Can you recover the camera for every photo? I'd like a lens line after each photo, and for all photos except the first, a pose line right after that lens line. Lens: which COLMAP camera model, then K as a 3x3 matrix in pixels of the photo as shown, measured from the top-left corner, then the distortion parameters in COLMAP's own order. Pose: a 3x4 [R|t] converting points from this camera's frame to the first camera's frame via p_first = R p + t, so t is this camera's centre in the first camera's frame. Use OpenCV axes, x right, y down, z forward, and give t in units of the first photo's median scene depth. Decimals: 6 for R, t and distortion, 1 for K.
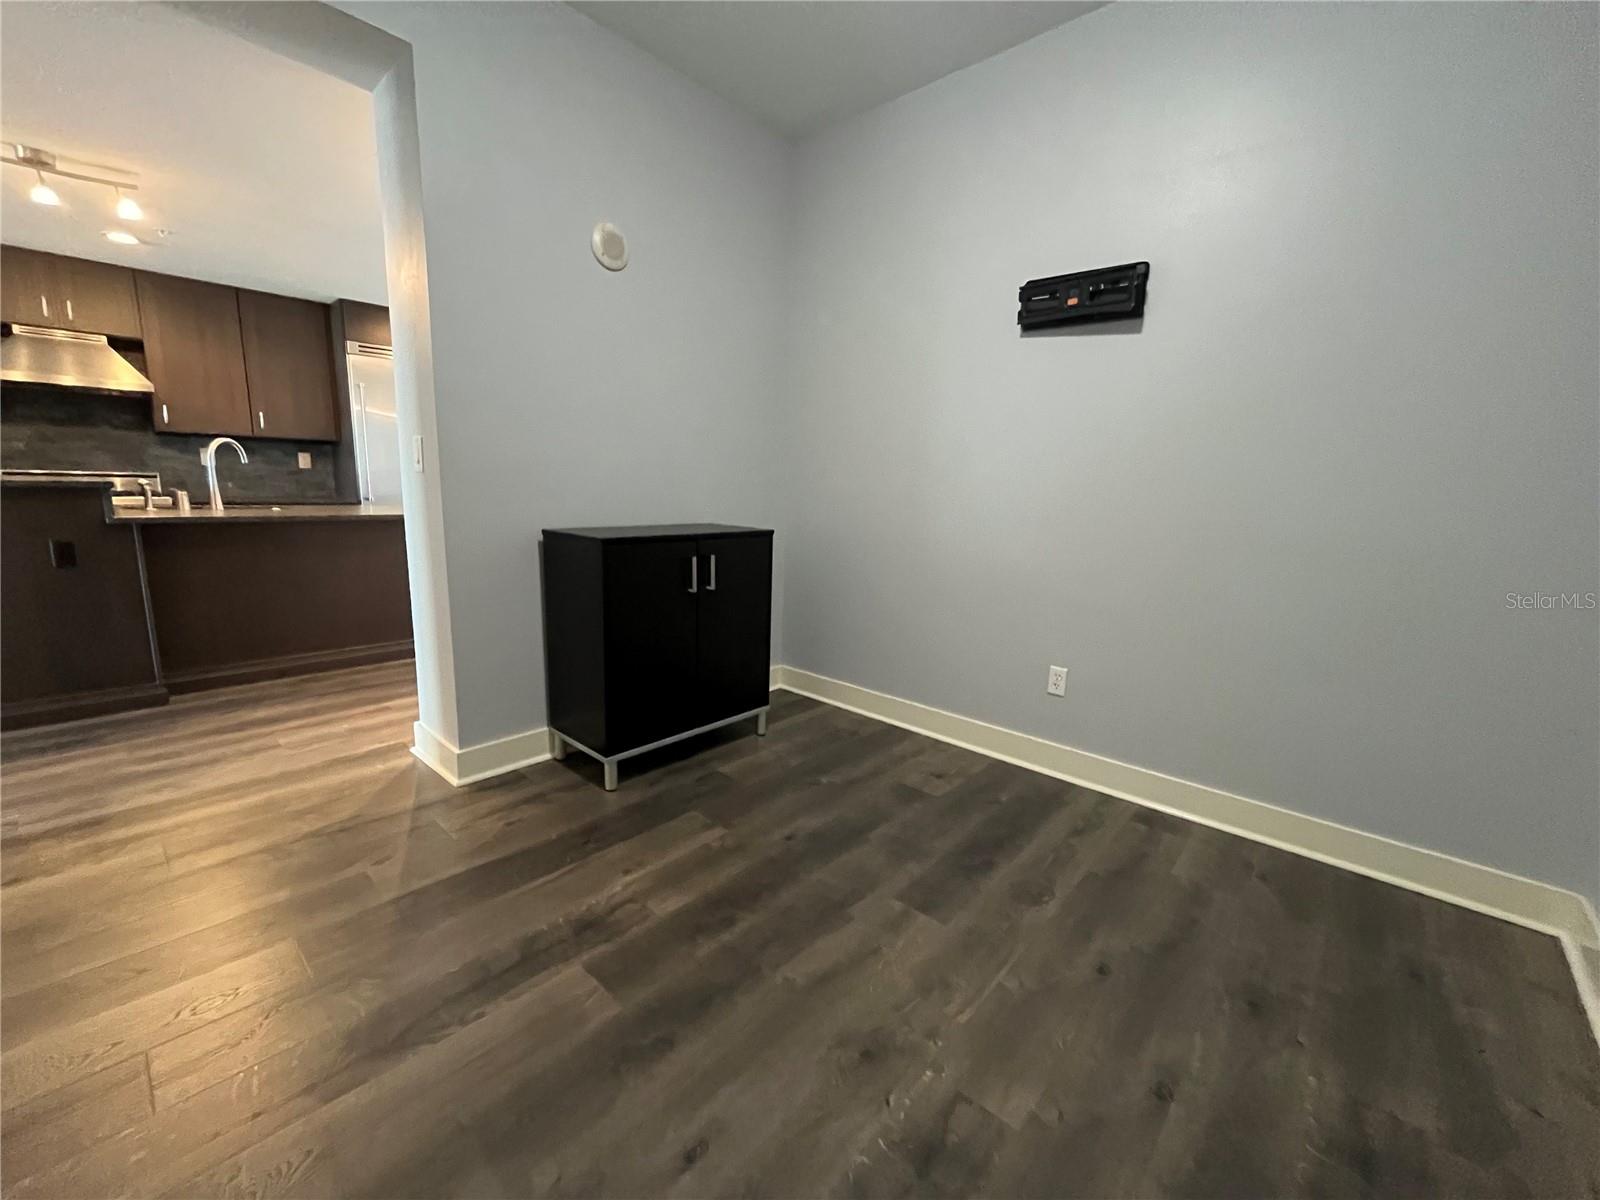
lens RADIAL K [[648.3, 0, 794.9], [0, 648.3, 602.3], [0, 0, 1]] dist [-0.000413, -0.000408]
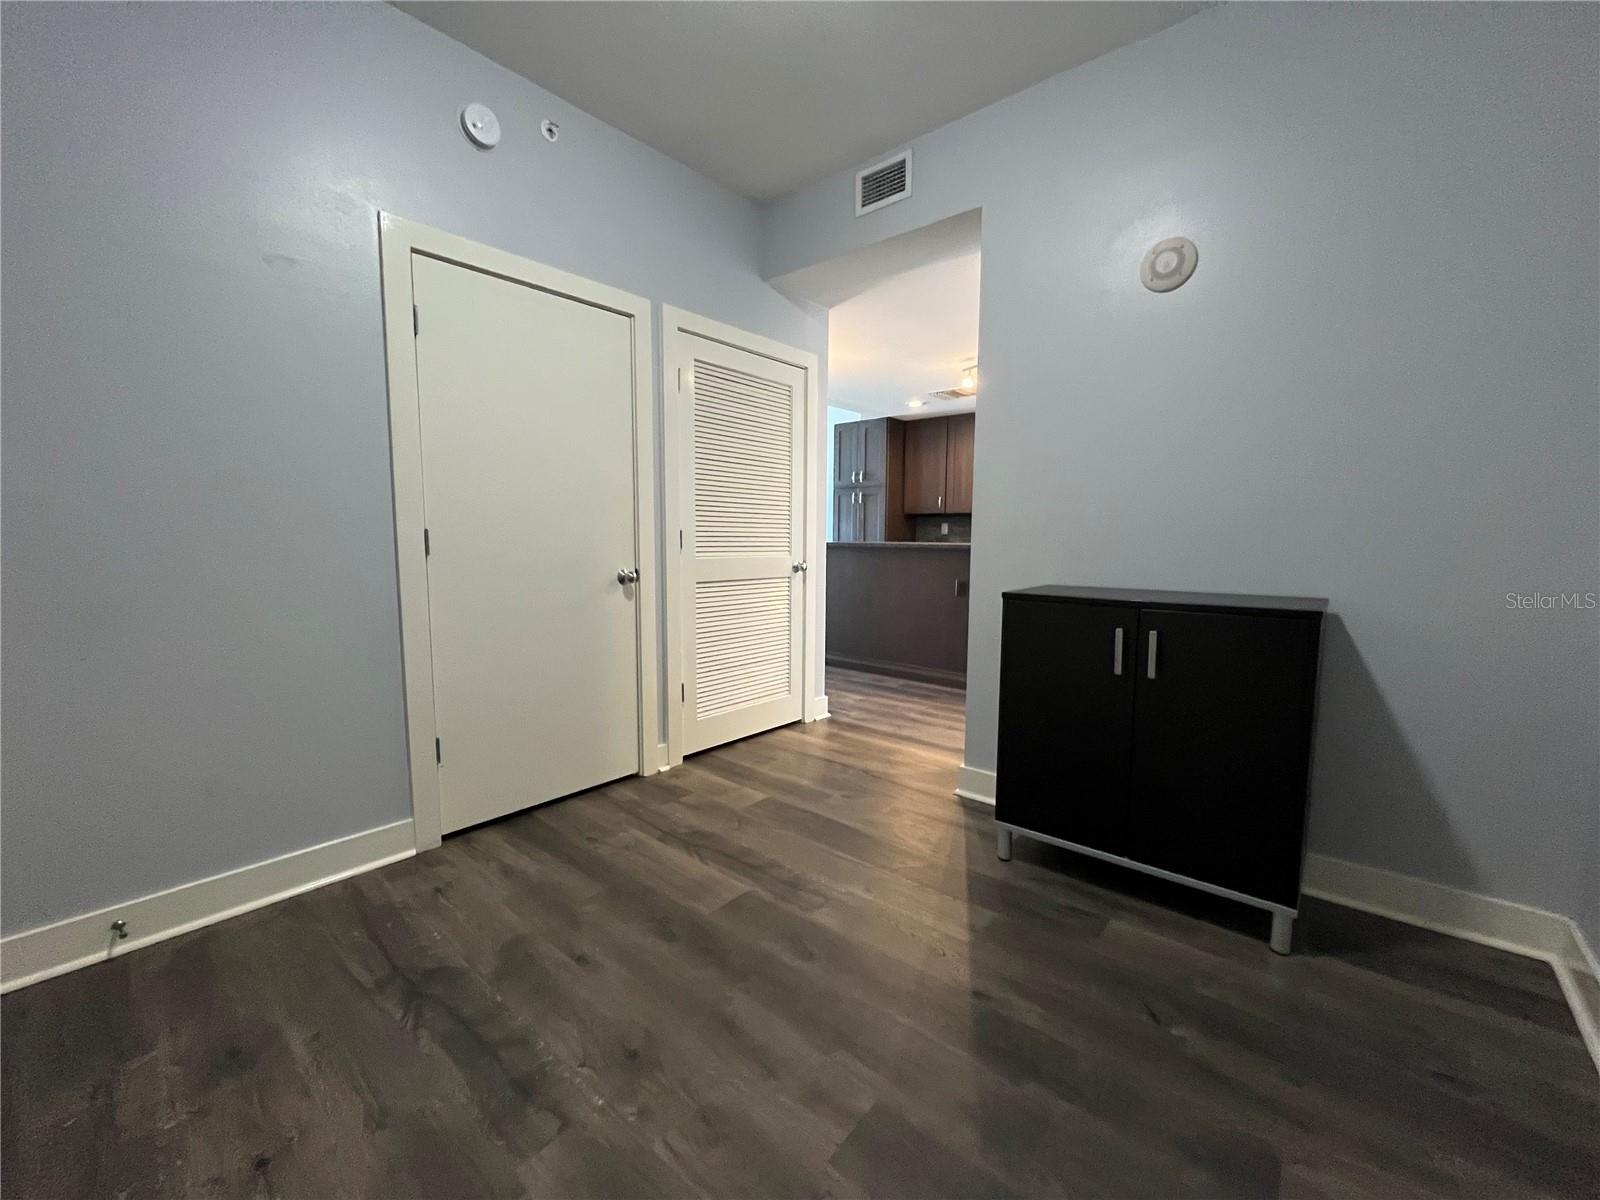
lens RADIAL K [[648.3, 0, 794.9], [0, 648.3, 602.3], [0, 0, 1]] dist [-0.000413, -0.000408]
pose [[0.026294, 0.072882, -0.996994, 0.694775], [-0.181987, 0.981021, 0.066915, -0.094028], [0.982949, 0.179680, 0.039058, 0.669249]]
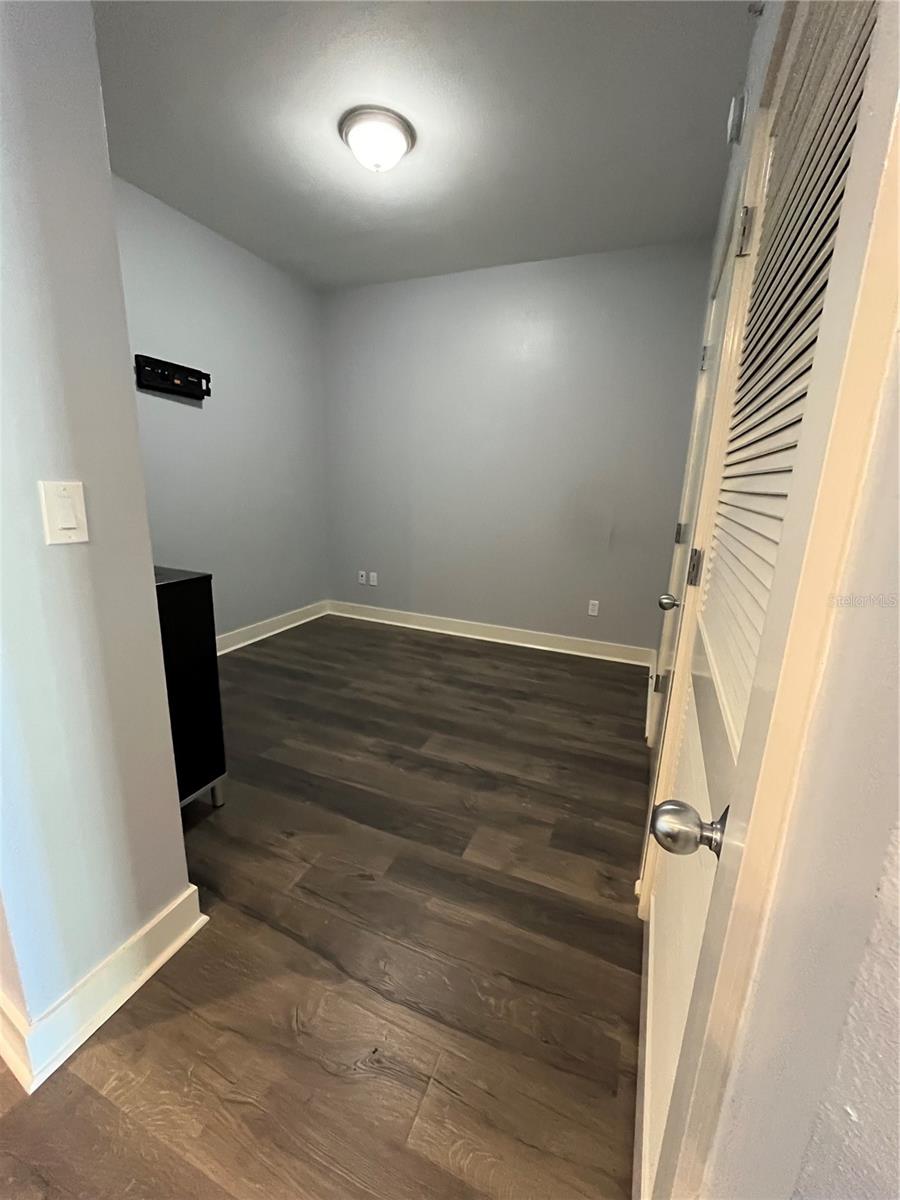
lens RADIAL K [[486.3, 0, 447.3], [0, 486.3, 596.7], [0, 0, 1]] dist [-0.000413, -0.000408]
pose [[-0.330779, -0.260654, 0.906998, -1.176352], [0.127772, 0.939880, 0.316702, -0.272362], [-0.935018, 0.220648, -0.277588, 0.887851]]
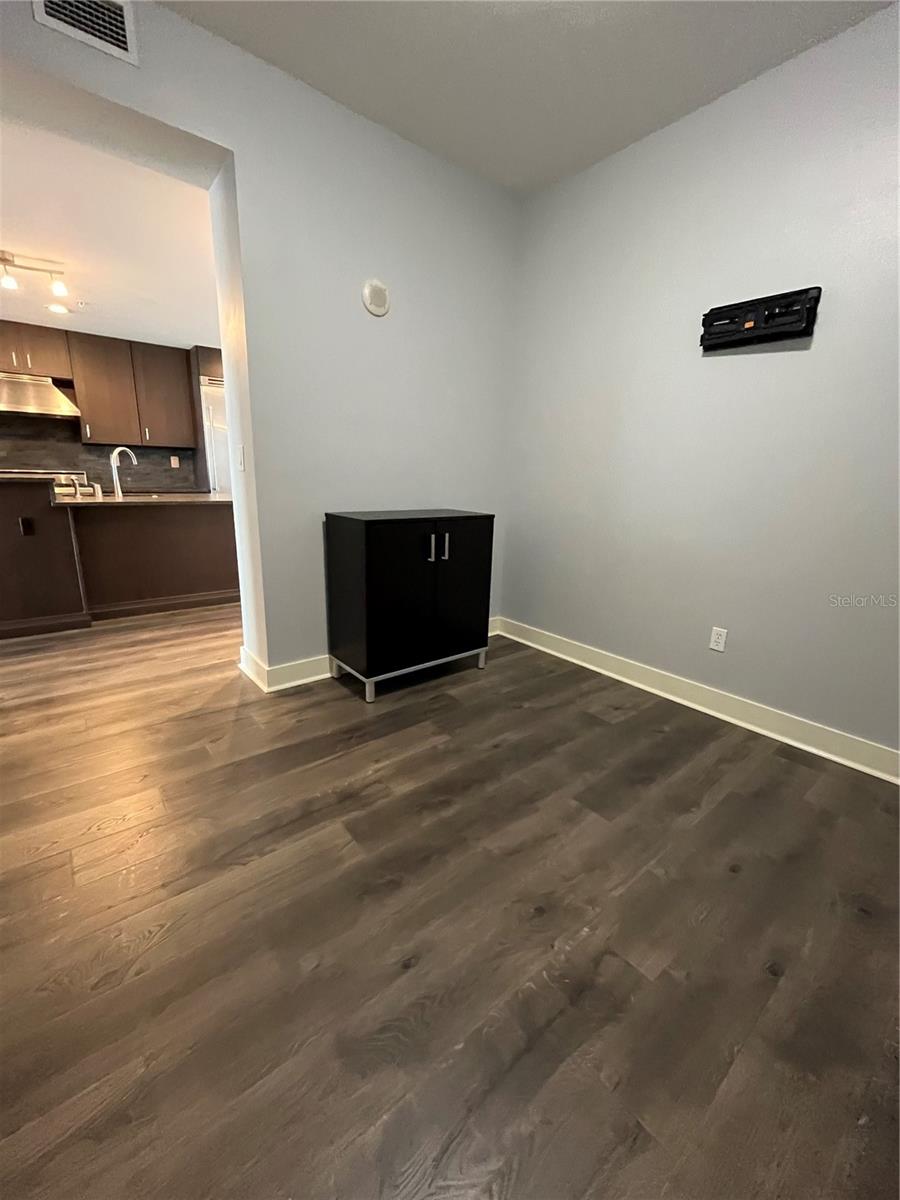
lens RADIAL K [[486.3, 0, 447.3], [0, 486.3, 596.7], [0, 0, 1]] dist [-0.000413, -0.000408]
pose [[0.988827, 0.034294, -0.145072, 0.027188], [-0.025407, 0.997711, 0.062674, -0.006956], [0.146890, -0.058288, 0.987434, 0.007046]]
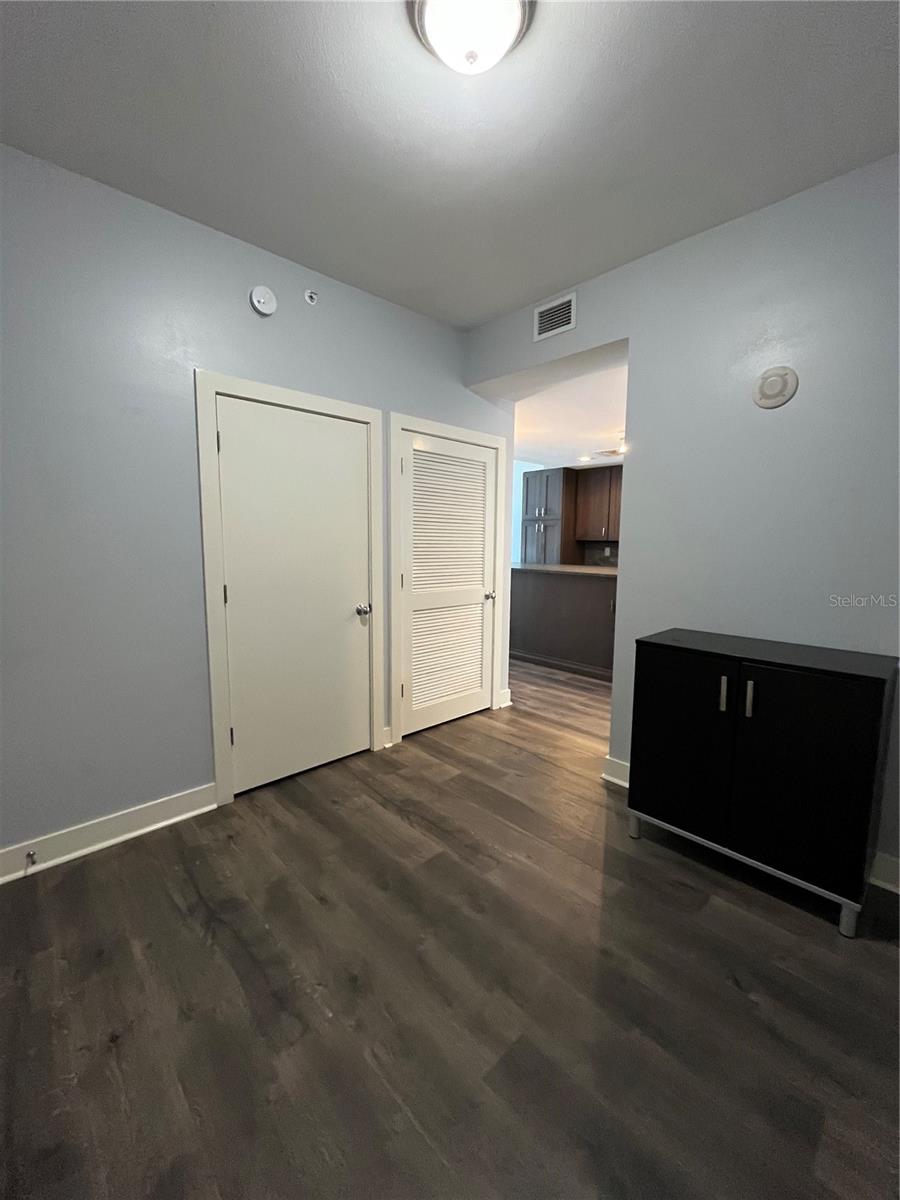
lens RADIAL K [[486.3, 0, 447.3], [0, 486.3, 596.7], [0, 0, 1]] dist [-0.000413, -0.000408]
pose [[-0.075032, 0.087370, -0.993346, 0.716910], [-0.187647, 0.977121, 0.100117, -0.214829], [0.979367, 0.193910, -0.056921, 0.681634]]
